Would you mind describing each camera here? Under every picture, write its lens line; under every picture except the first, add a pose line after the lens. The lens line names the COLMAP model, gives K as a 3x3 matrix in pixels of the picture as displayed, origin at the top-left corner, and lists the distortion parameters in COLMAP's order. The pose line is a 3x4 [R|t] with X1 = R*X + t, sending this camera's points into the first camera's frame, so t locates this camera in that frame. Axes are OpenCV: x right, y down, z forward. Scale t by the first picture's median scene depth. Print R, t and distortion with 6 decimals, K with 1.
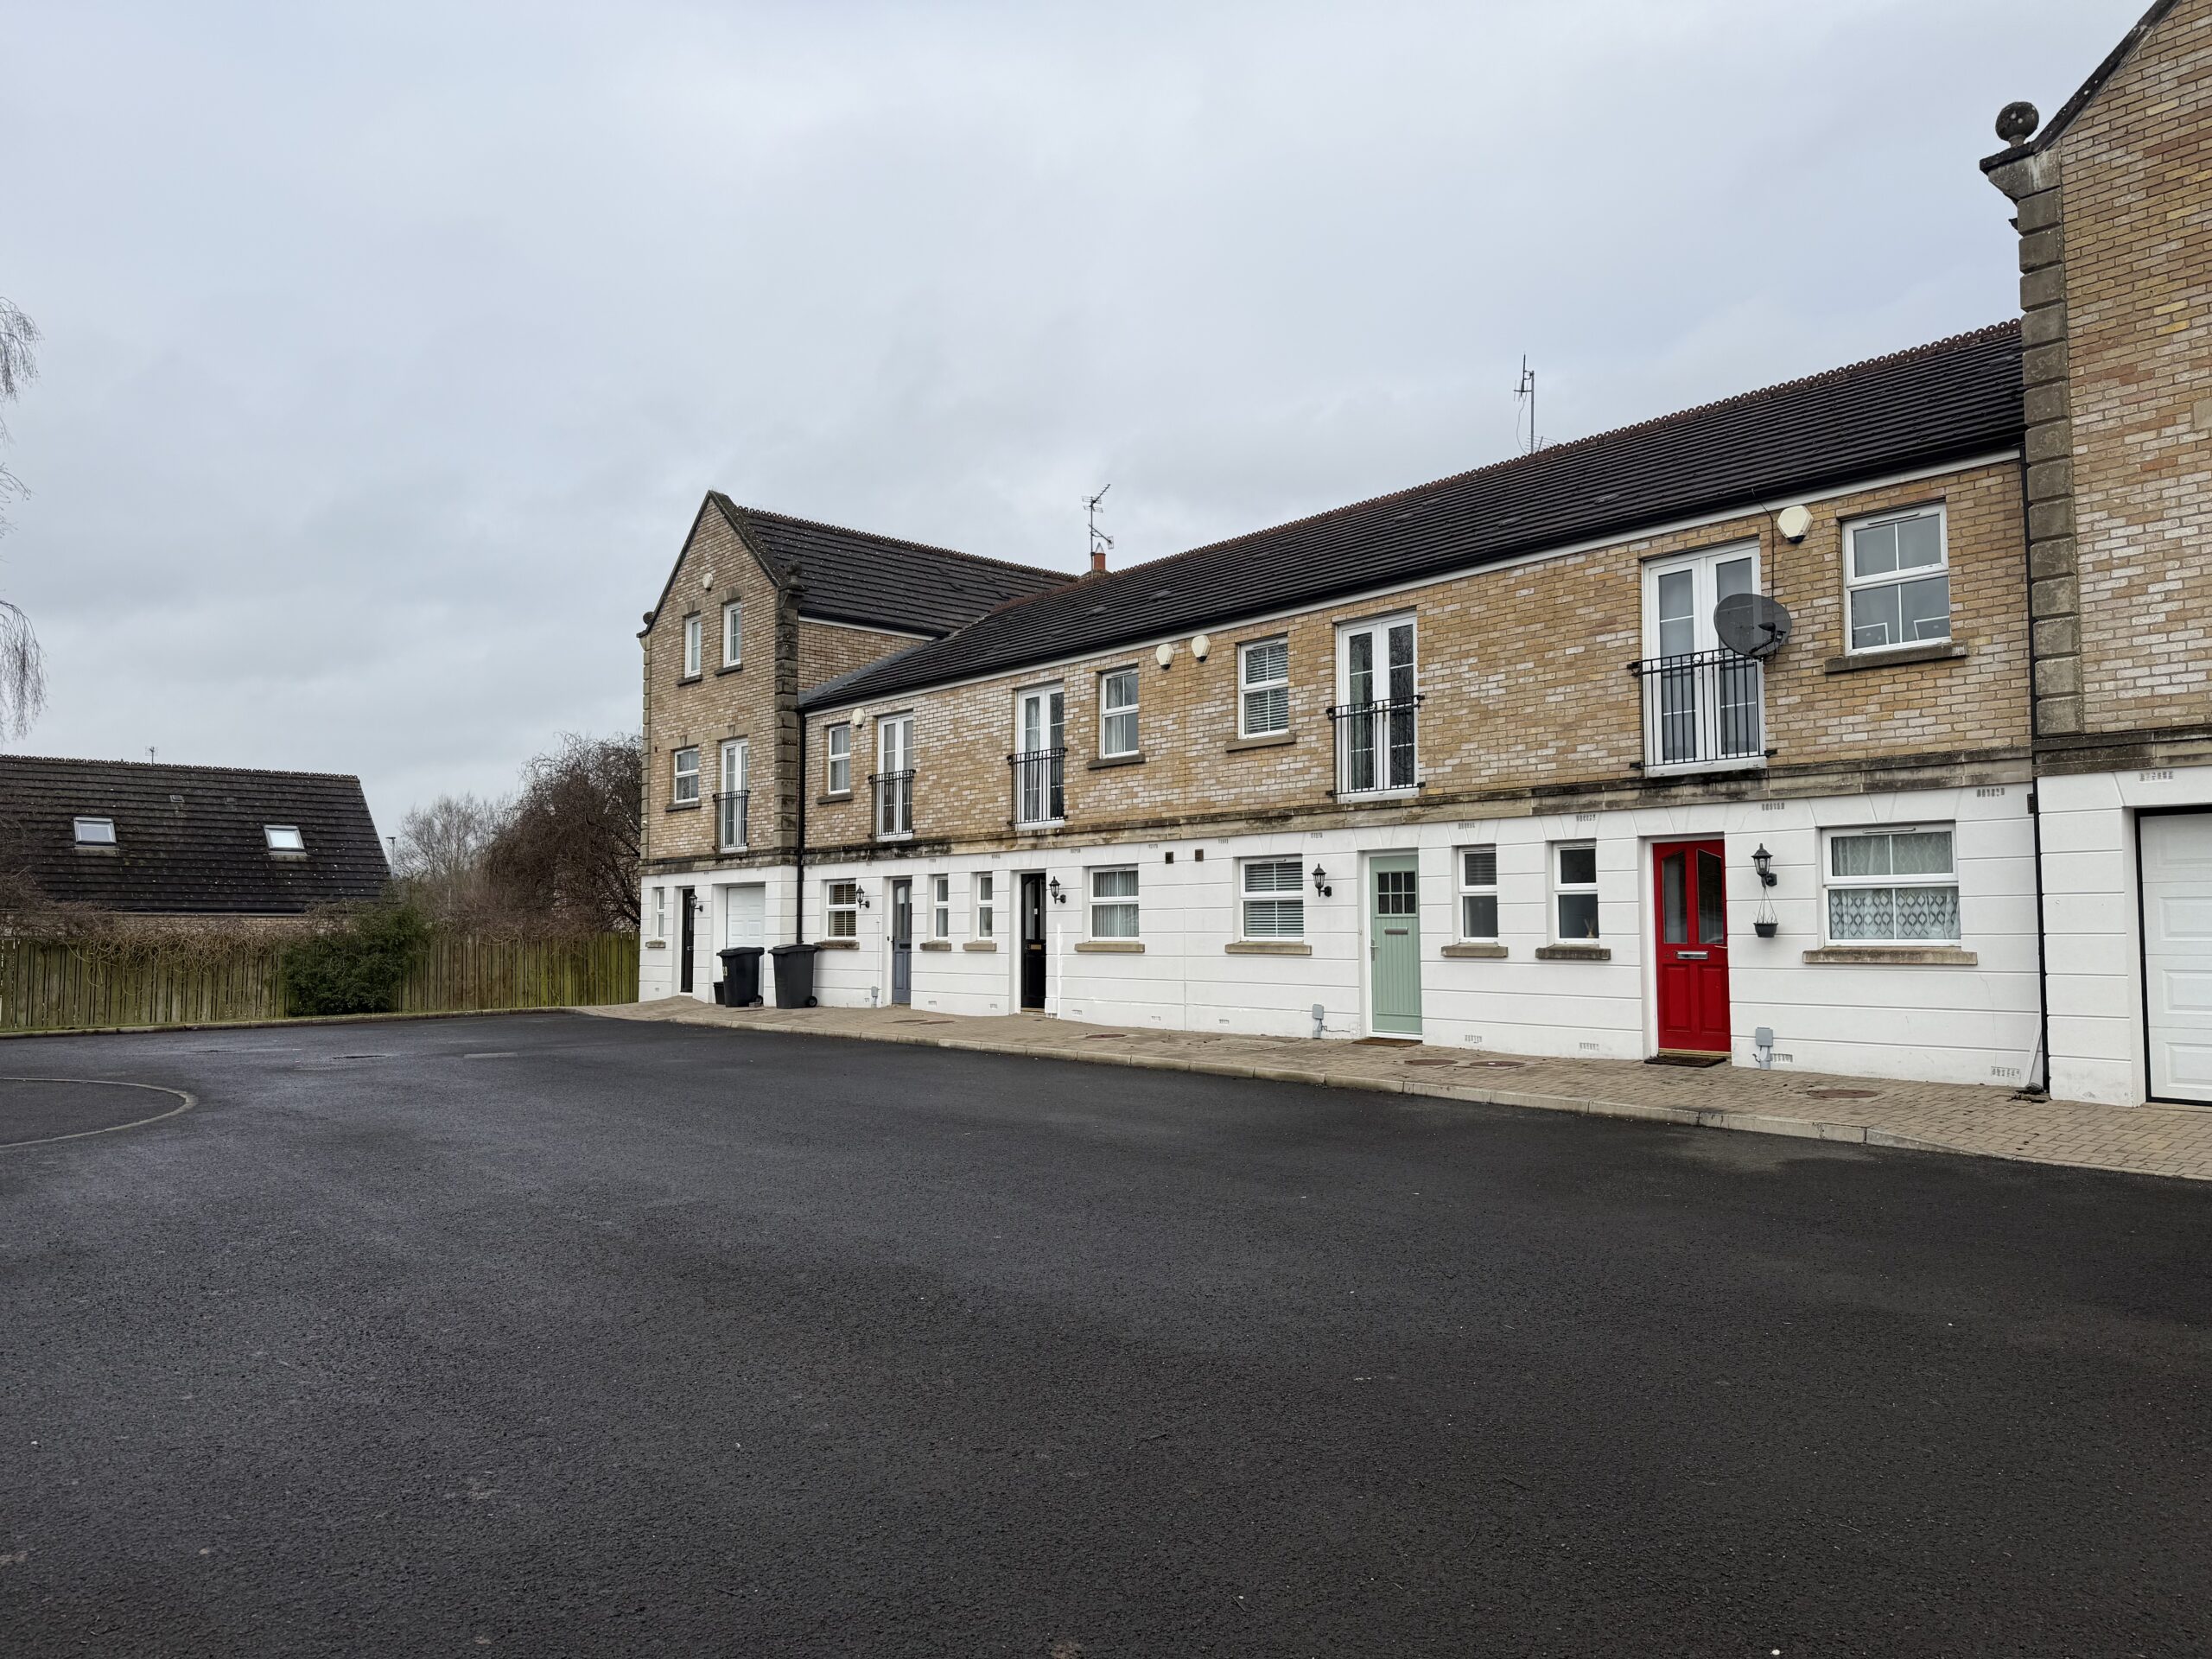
lens RADIAL K [[1570.5, 0, 1097.5], [0, 1570.5, 844.5], [0, 0, 1]] dist [0.069671, -0.071879]
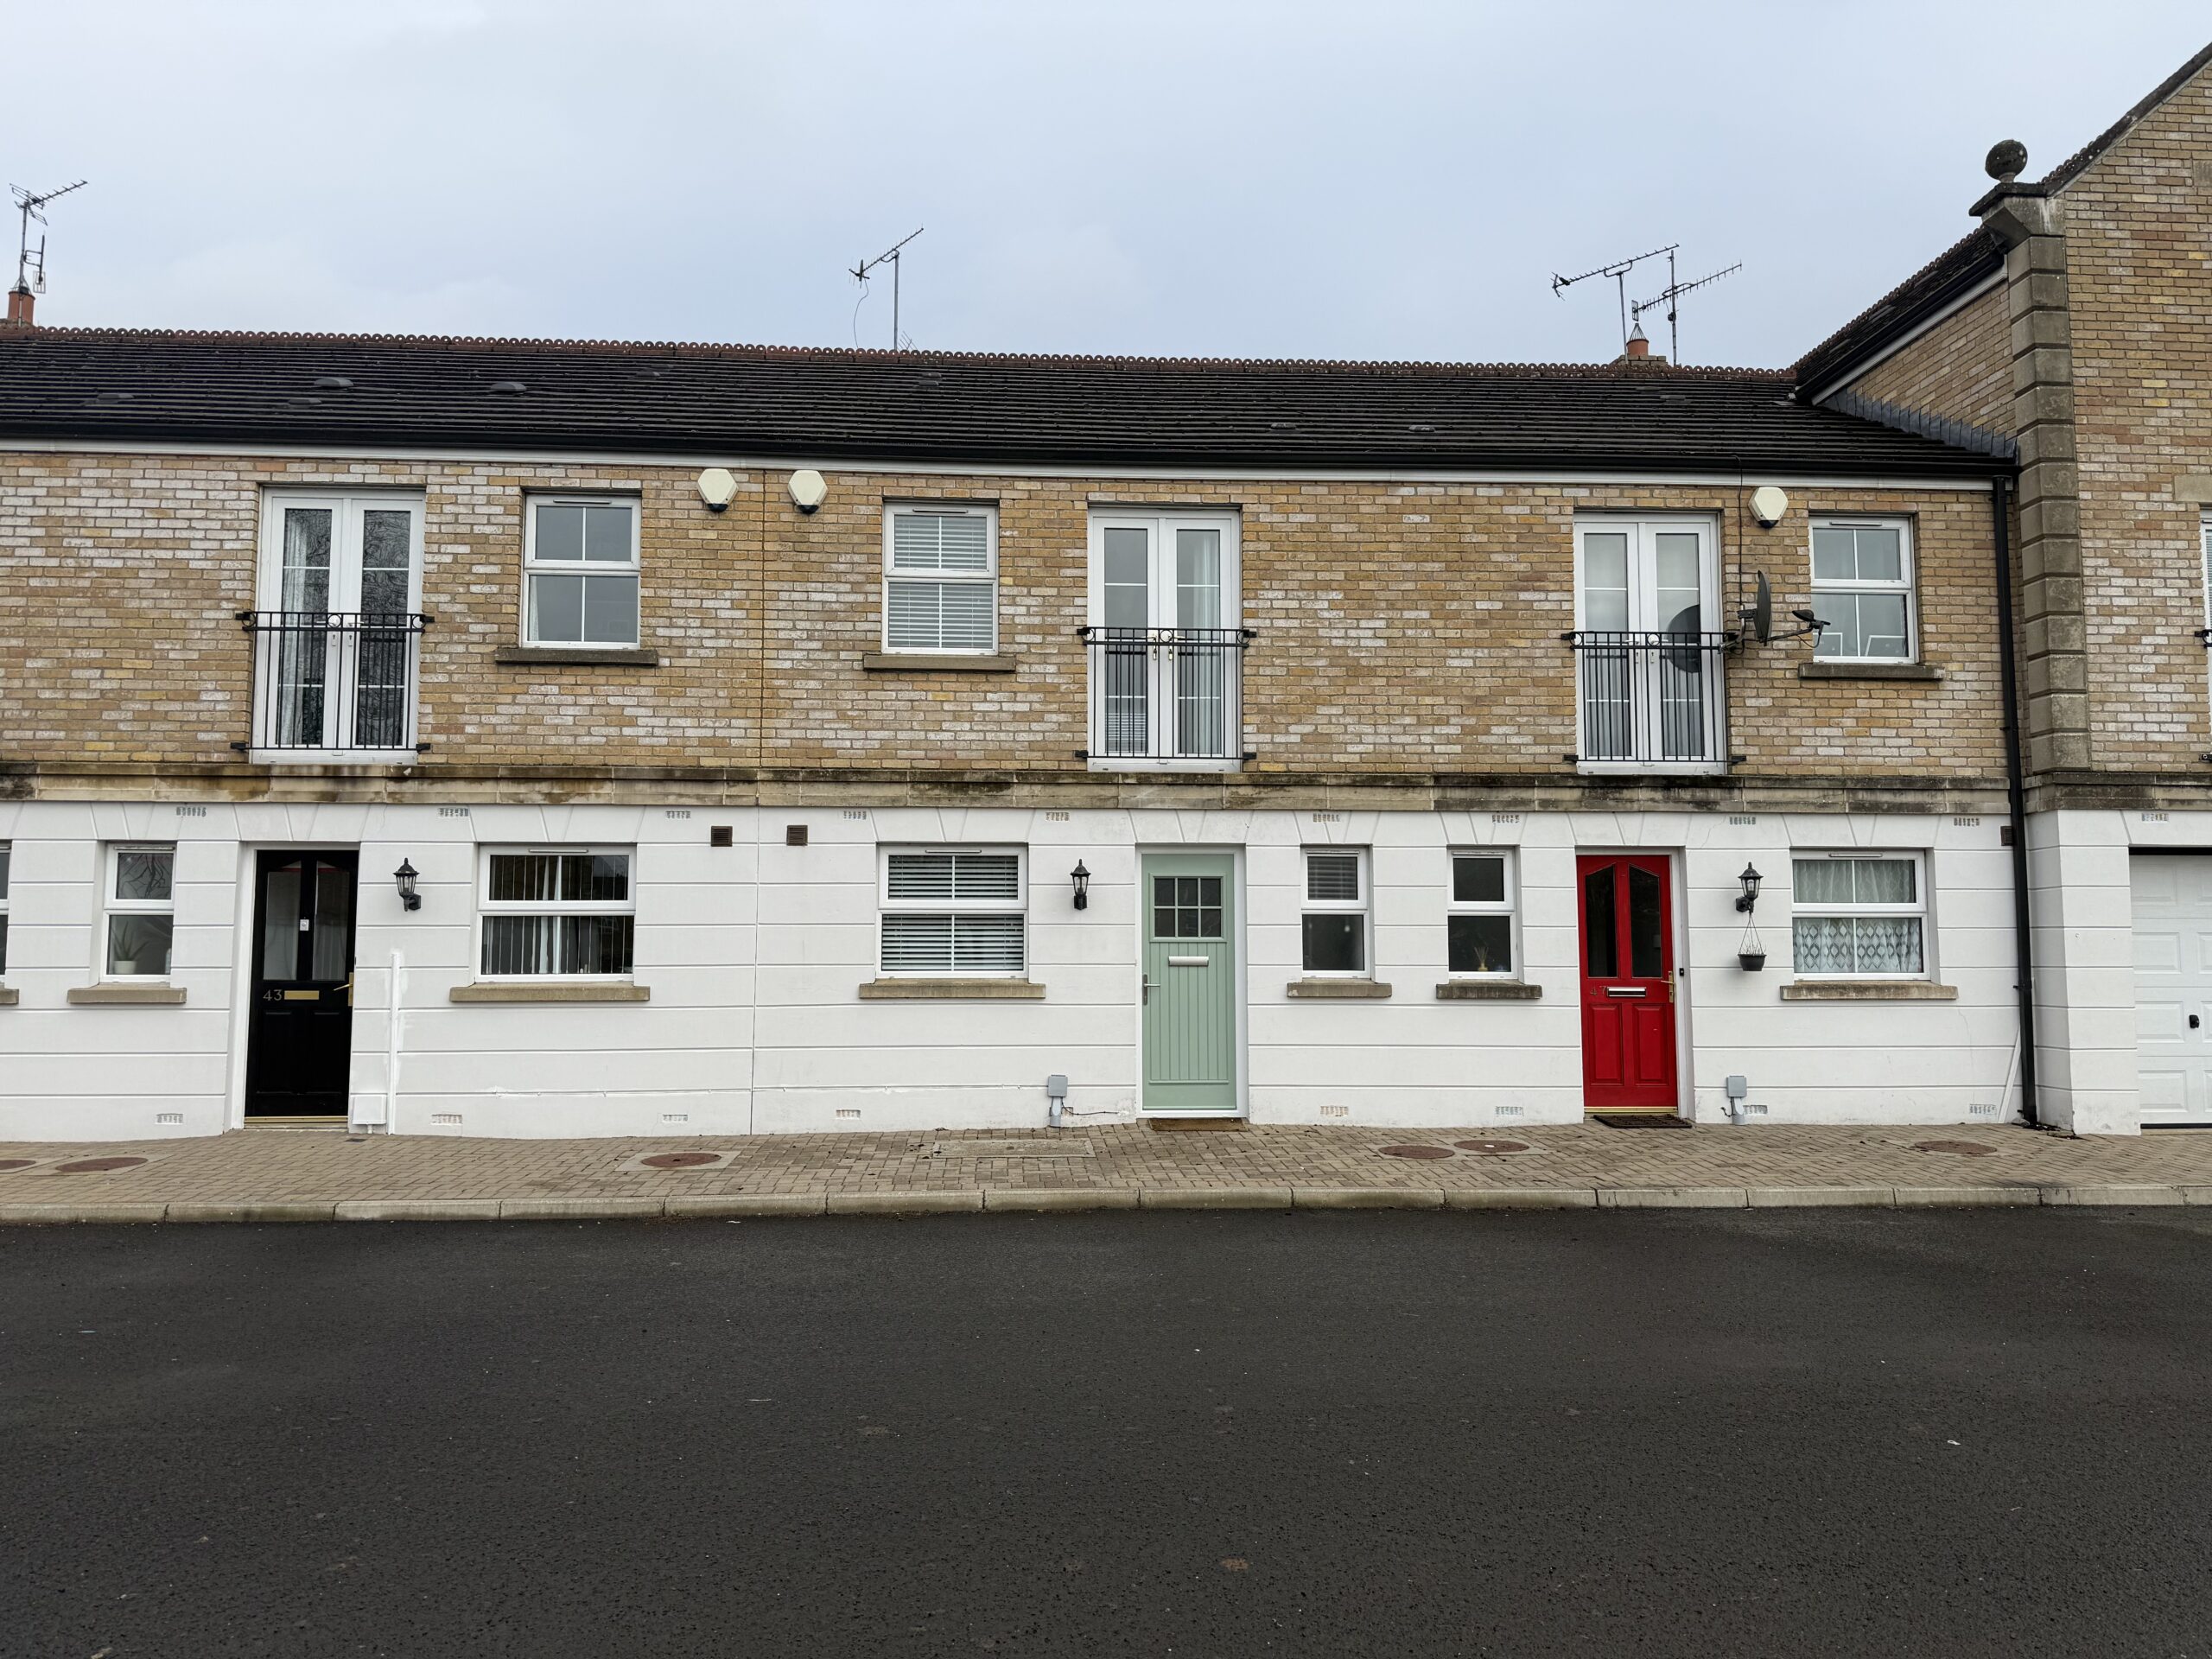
lens RADIAL K [[1570.5, 0, 1109.5], [0, 1570.5, 836.9], [0, 0, 1]] dist [0.069671, -0.071879]
pose [[0.586003, 0.065075, 0.807692, -0.385440], [-0.045826, 0.997836, -0.047147, 0.033465], [-0.809012, -0.009385, 0.587717, 0.612677]]
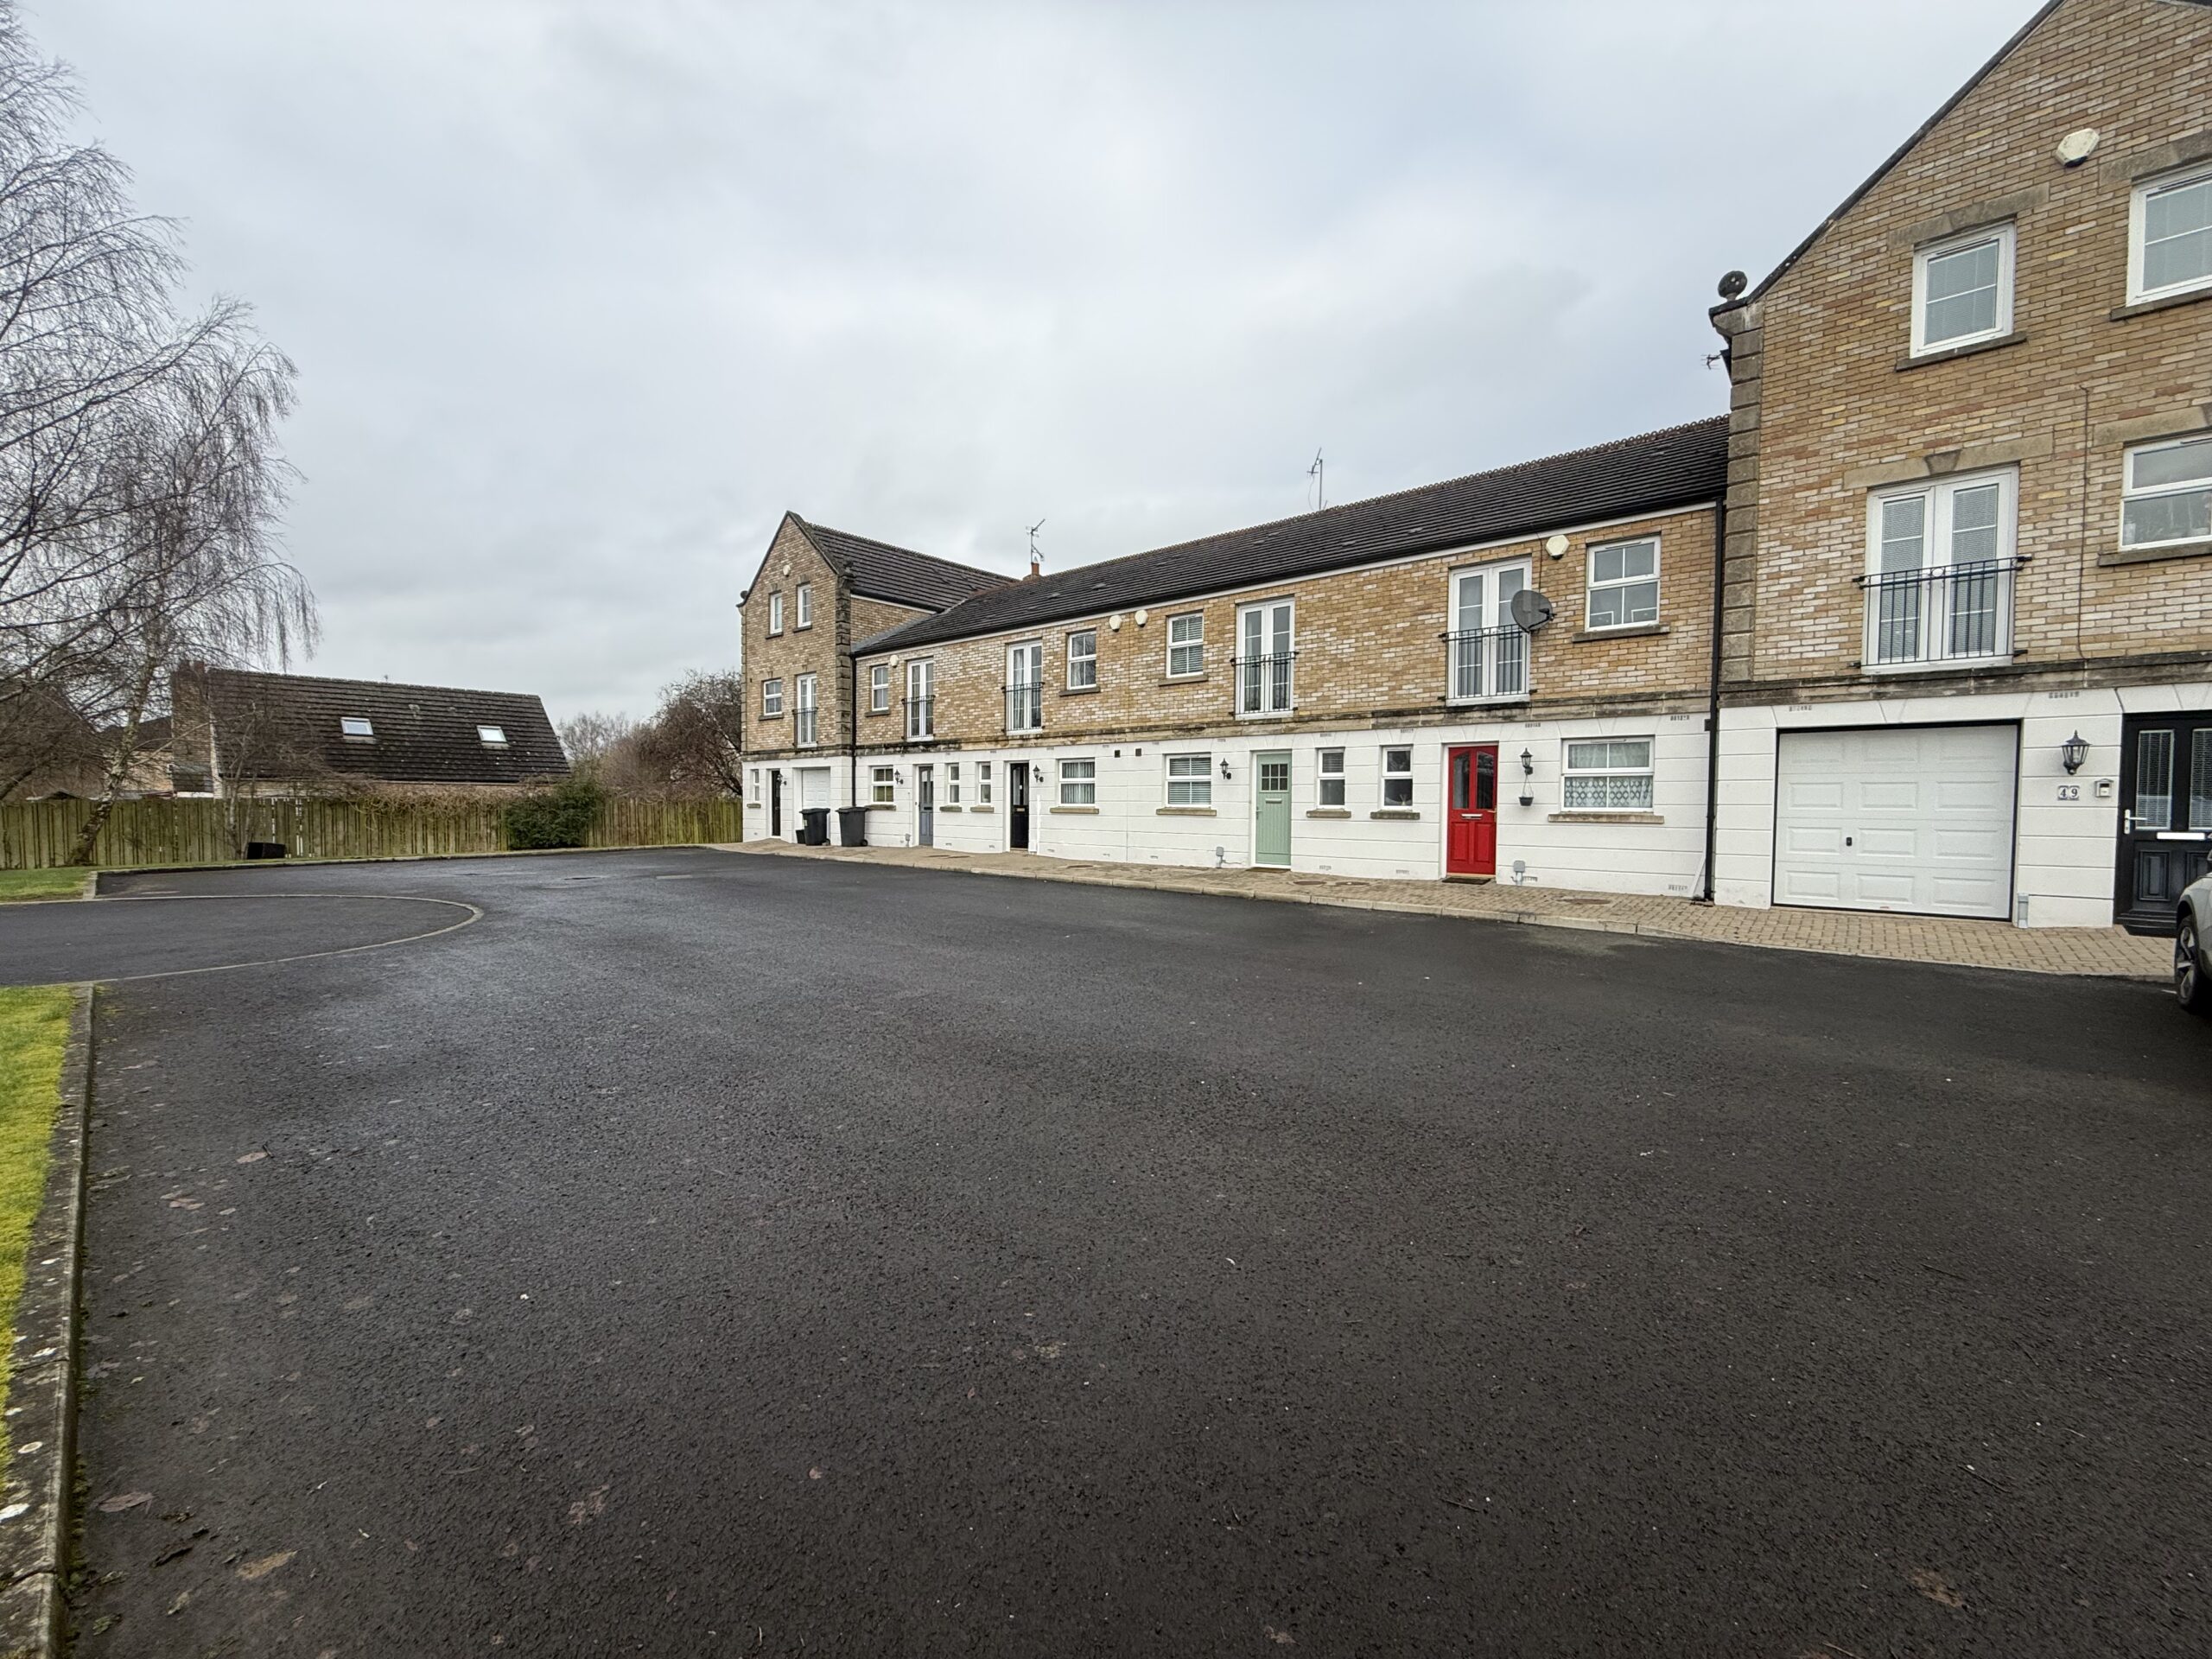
lens RADIAL K [[893.5, 0, 1097.1], [0, 893.5, 838.4], [0, 0, 1]] dist [-0.002075, 0.000808]
pose [[0.990004, 0.003867, 0.140987, -0.113643], [-0.017270, 0.995426, 0.093963, 0.010396], [-0.139979, -0.095459, 0.985542, 0.124881]]
